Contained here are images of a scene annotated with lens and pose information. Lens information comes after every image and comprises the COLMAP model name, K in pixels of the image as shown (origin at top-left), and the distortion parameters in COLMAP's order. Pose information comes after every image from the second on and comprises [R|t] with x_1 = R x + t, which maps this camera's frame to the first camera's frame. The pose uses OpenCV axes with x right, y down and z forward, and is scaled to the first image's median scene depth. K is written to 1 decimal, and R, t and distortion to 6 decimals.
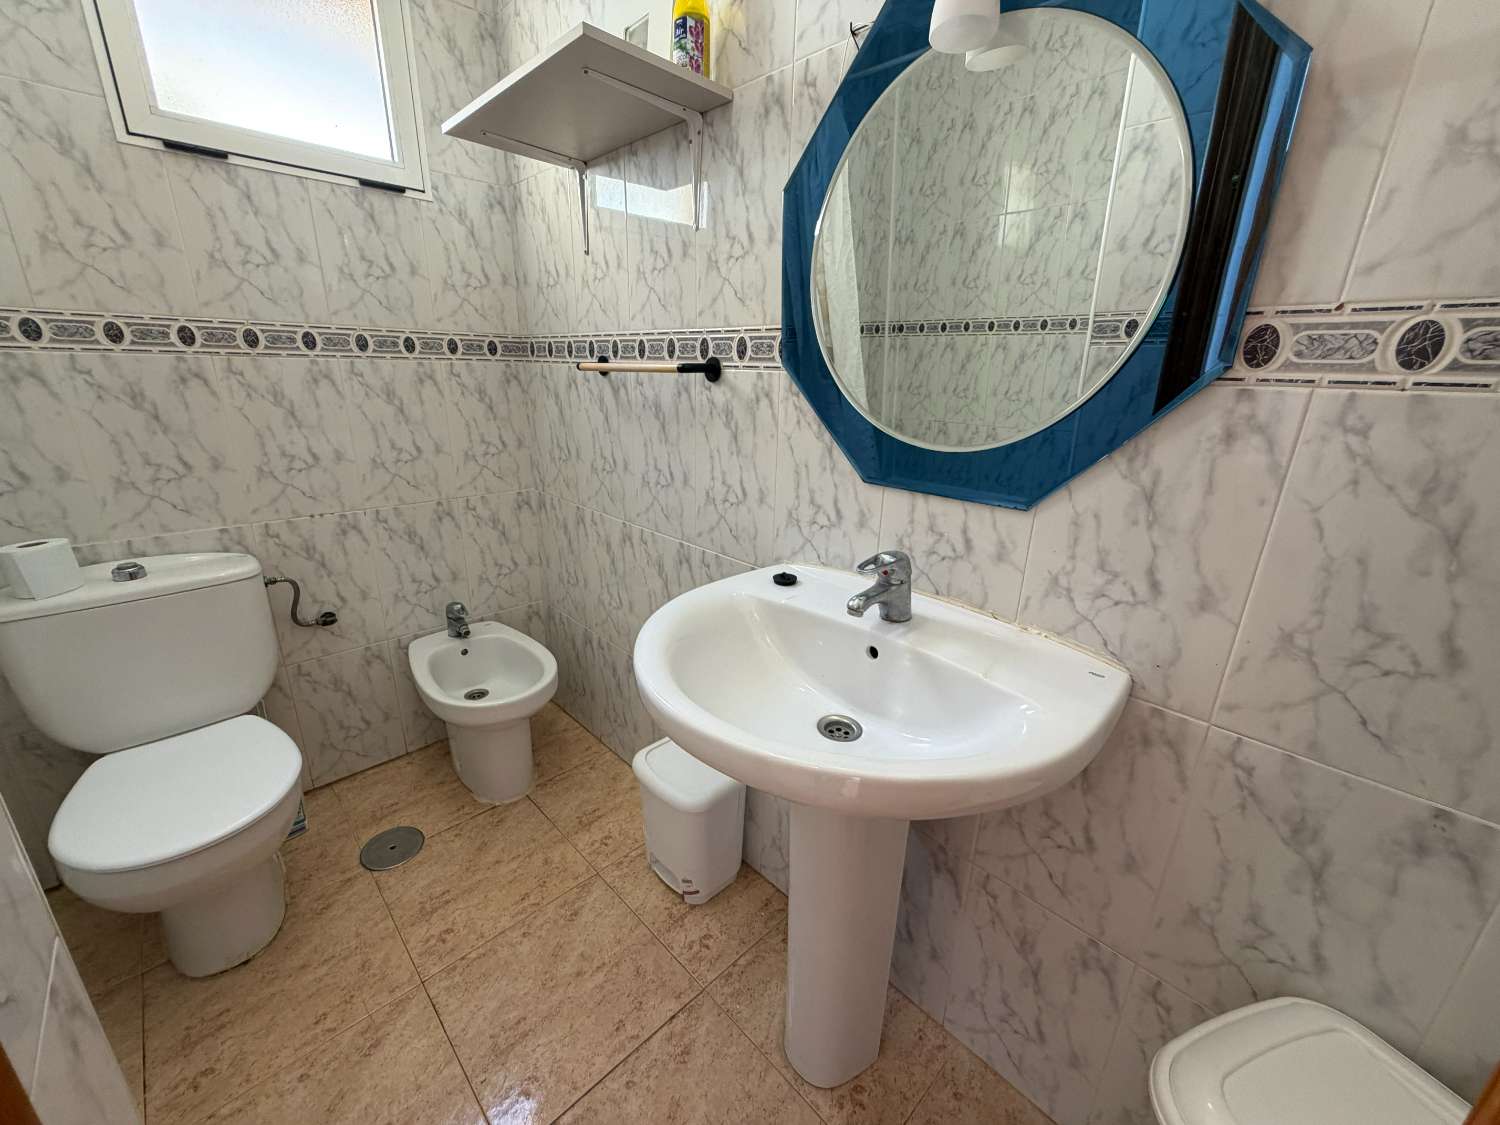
lens RADIAL K [[598.8, 0, 747.6], [0, 598.8, 563.4], [0, 0, 1]] dist [-0.001101, -0.000028]
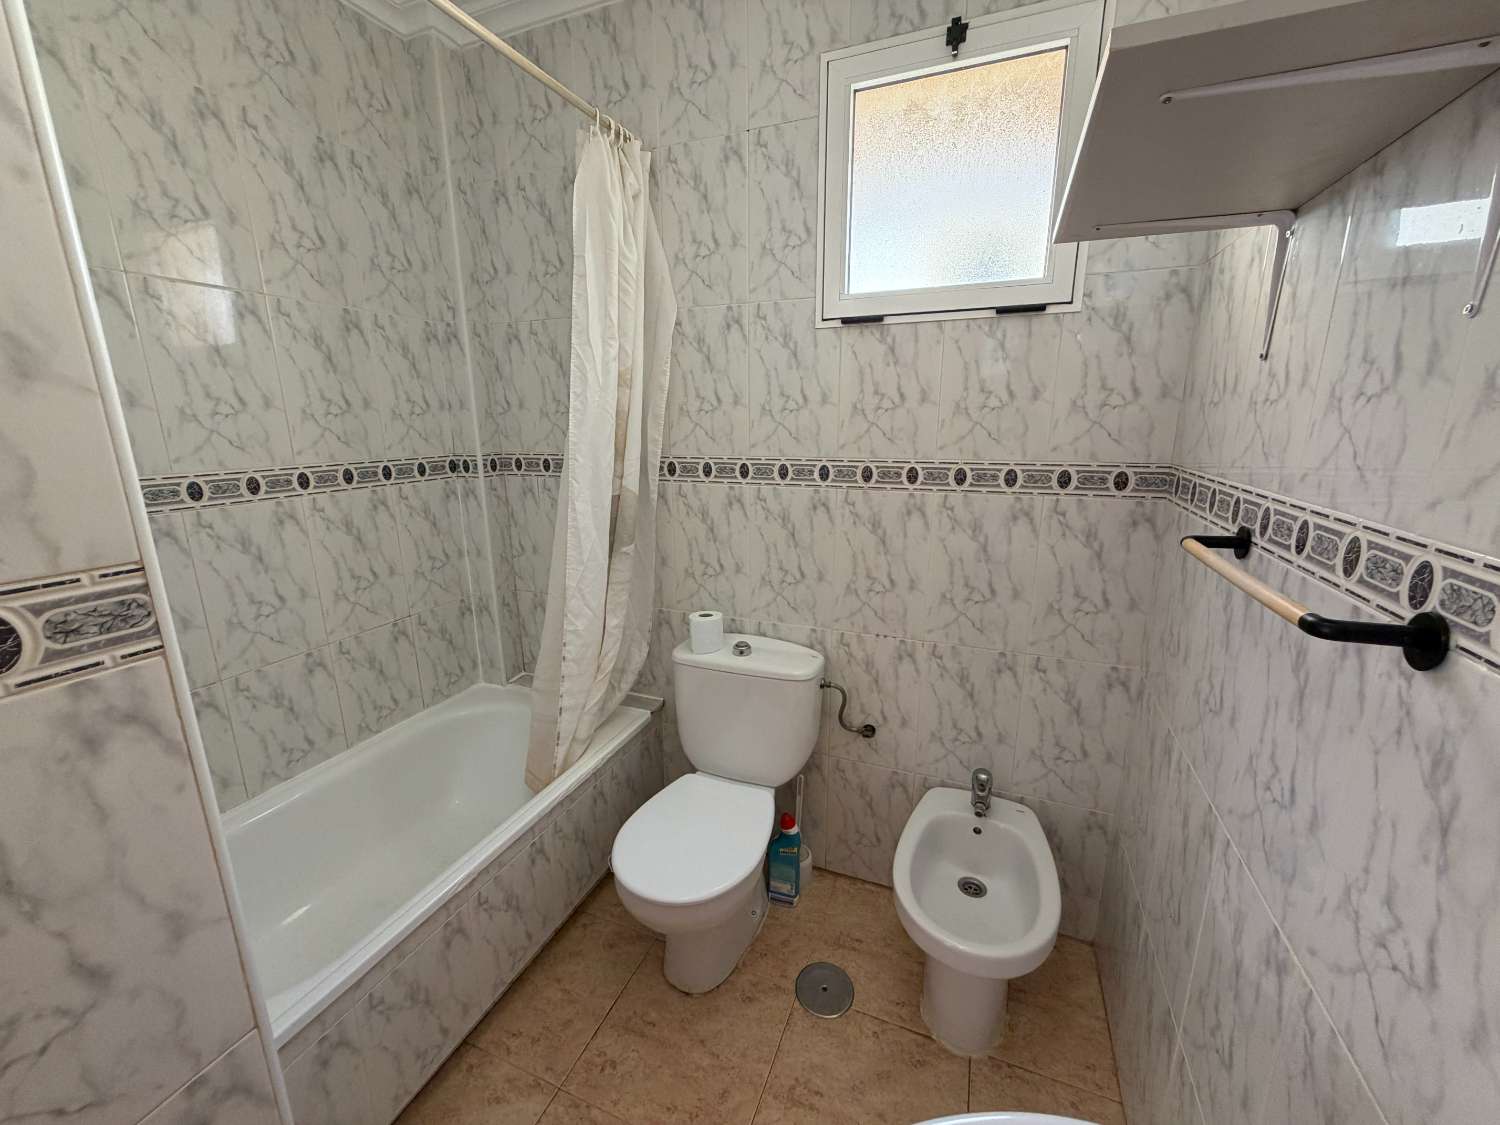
lens RADIAL K [[598.8, 0, 747.6], [0, 598.8, 563.4], [0, 0, 1]] dist [-0.001101, -0.000028]
pose [[0.403337, 0.190763, -0.894946, 0.091419], [-0.269016, 0.959528, 0.083288, -0.238119], [0.874614, 0.207162, 0.438331, 0.341533]]
